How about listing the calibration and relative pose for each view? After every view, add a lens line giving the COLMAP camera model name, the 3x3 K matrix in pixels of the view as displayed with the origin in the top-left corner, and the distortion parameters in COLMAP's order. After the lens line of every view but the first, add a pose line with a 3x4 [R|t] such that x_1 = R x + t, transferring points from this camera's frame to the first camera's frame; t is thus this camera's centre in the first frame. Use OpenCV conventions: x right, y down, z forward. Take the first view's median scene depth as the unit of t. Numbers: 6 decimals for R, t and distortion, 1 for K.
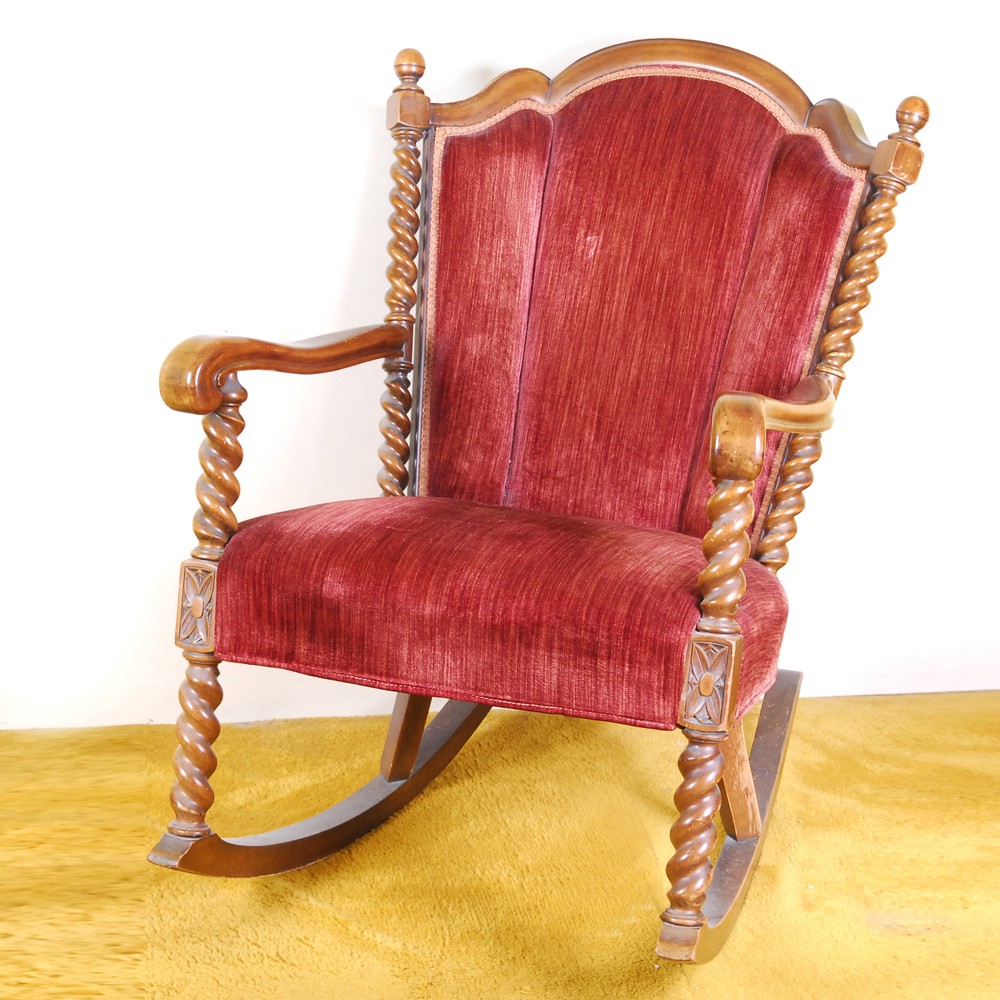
lens RADIAL K [[2706.5, 0, 506.6], [0, 2706.5, 507.6], [0, 0, 1]] dist [0.123818, 0.000000]
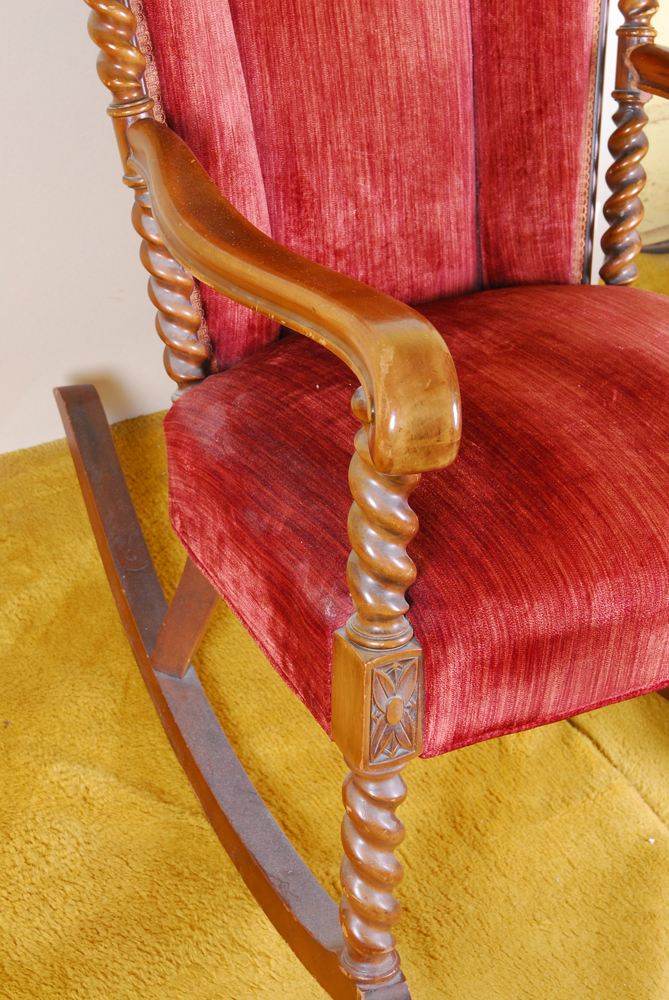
lens RADIAL K [[1961.3, 0, 335.8], [0, 1961.3, 496.4], [0, 0, 1]] dist [0.054341, 0.000000]
pose [[0.626186, -0.438566, 0.644632, -0.368963], [0.114175, 0.869465, 0.480619, -0.217022], [-0.771268, -0.227356, 0.594520, 0.667007]]
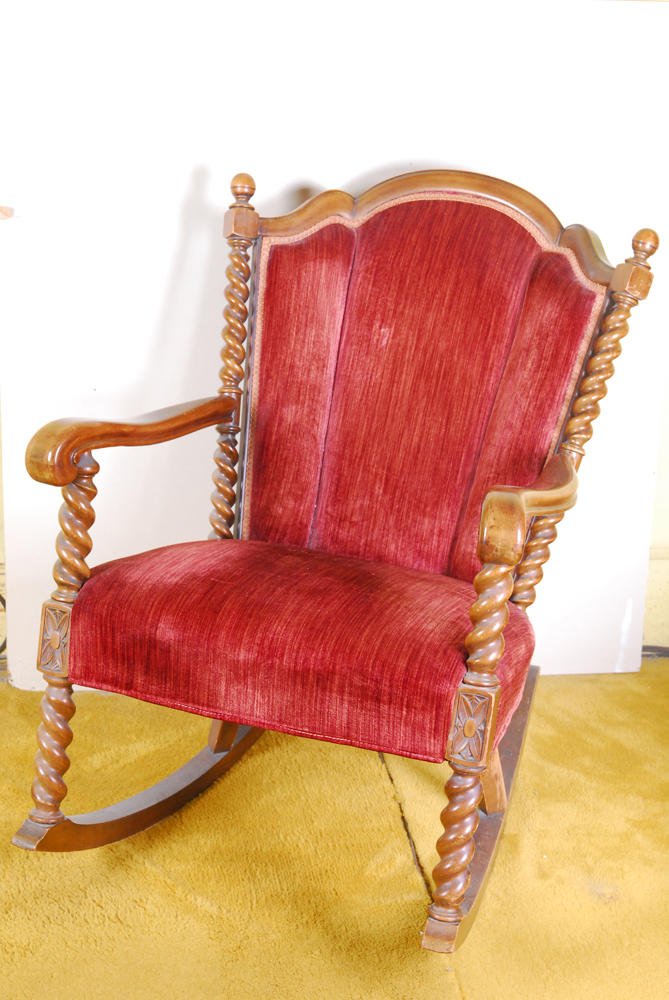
lens RADIAL K [[1777.6, 0, 353.6], [0, 1777.6, 502.4], [0, 0, 1]] dist [0.084863, 0.000000]
pose [[0.999552, 0.024328, 0.017408, 0.004596], [-0.025184, 0.998390, 0.050819, -0.062720], [-0.016143, -0.051235, 0.998556, 0.177341]]
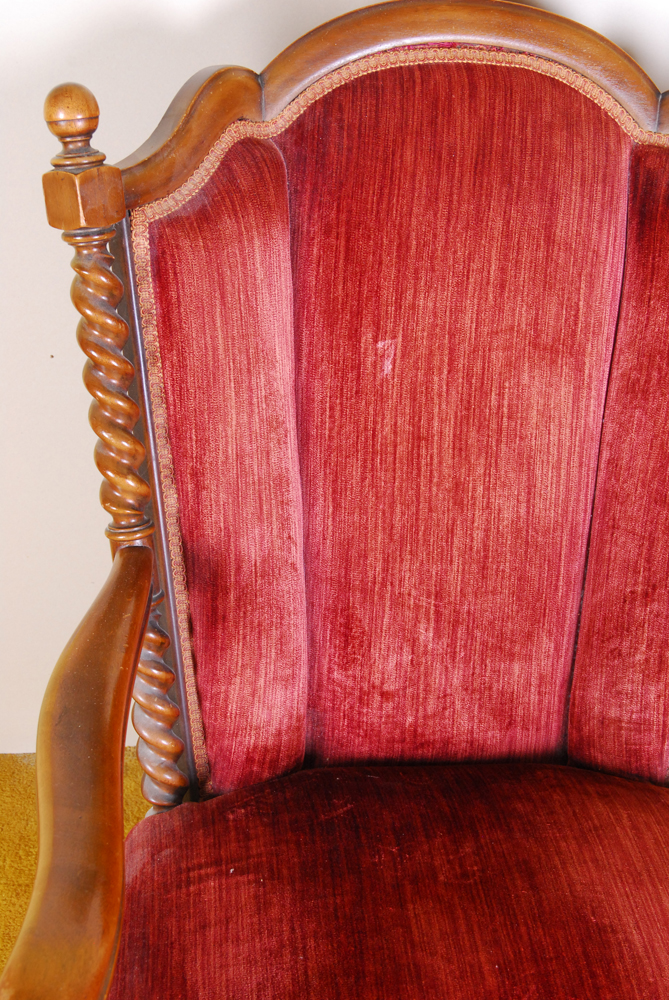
lens RADIAL K [[1540.1, 0, 337.1], [0, 1540.1, 499.2], [0, 0, 1]] dist [-0.016686, 0.000000]
pose [[0.906396, -0.236403, 0.350087, -0.123681], [0.078608, 0.908660, 0.410071, -0.226145], [-0.415052, -0.344167, 0.842188, 0.690488]]
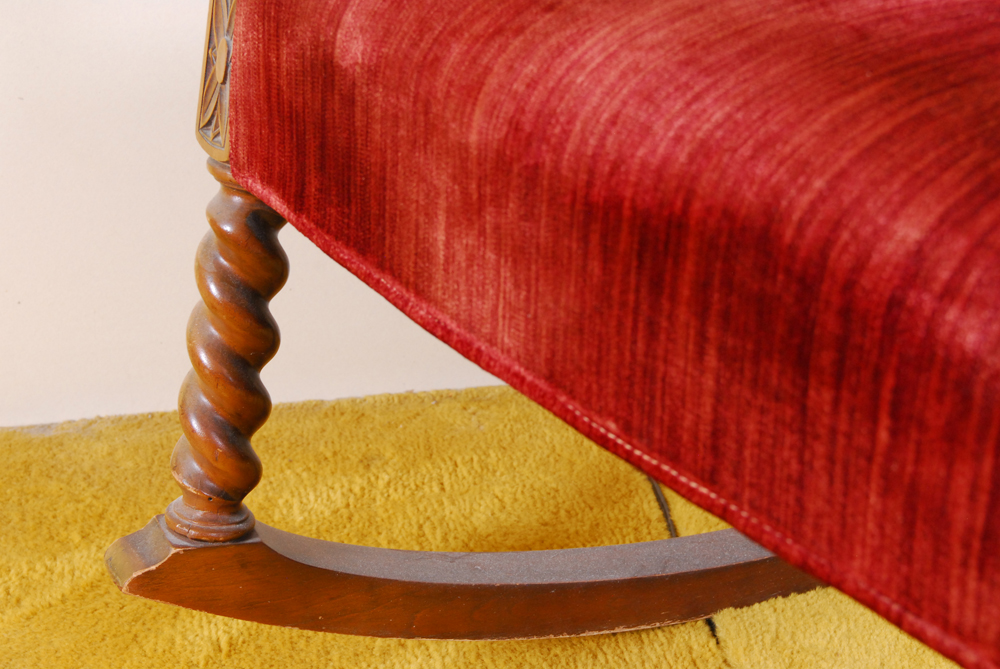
lens RADIAL K [[1987.5, 0, 500.3], [0, 1987.5, 332.1], [0, 0, 1]] dist [0.056553, 0.000000]
pose [[0.792047, 0.214944, -0.571367, 0.109678], [-0.140092, 0.974982, 0.172580, 0.015664], [0.594168, -0.056647, 0.802344, 0.683243]]
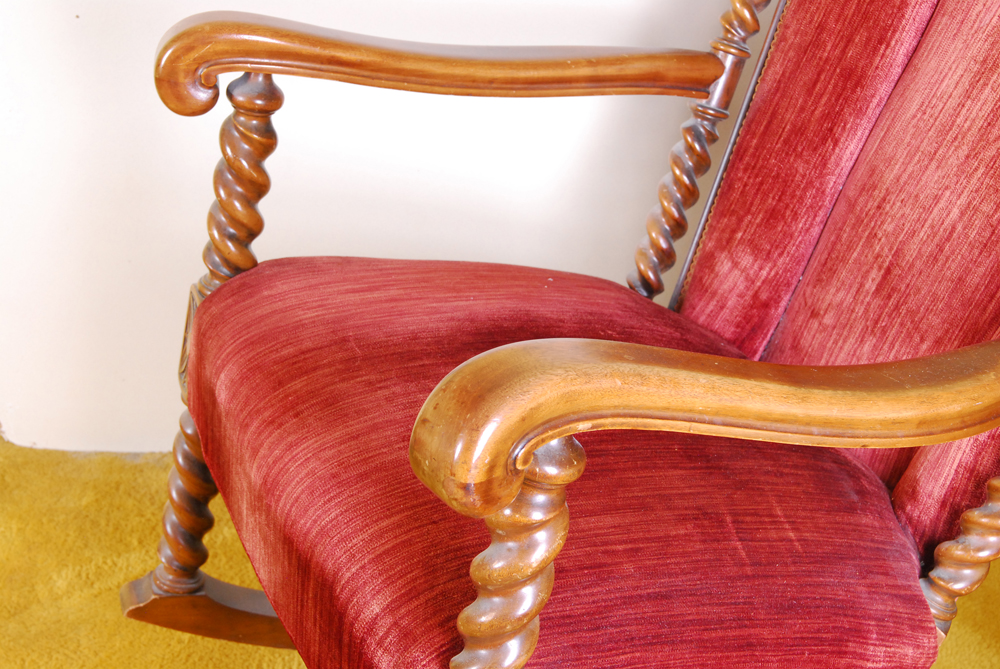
lens RADIAL K [[1777.6, 0, 497.9], [0, 1777.6, 339.2], [0, 0, 1]] dist [0.084863, 0.000000]
pose [[0.691731, 0.351238, -0.630983, 0.258198], [-0.207740, 0.933600, 0.291951, -0.127074], [0.691630, -0.070871, 0.718766, 0.613041]]
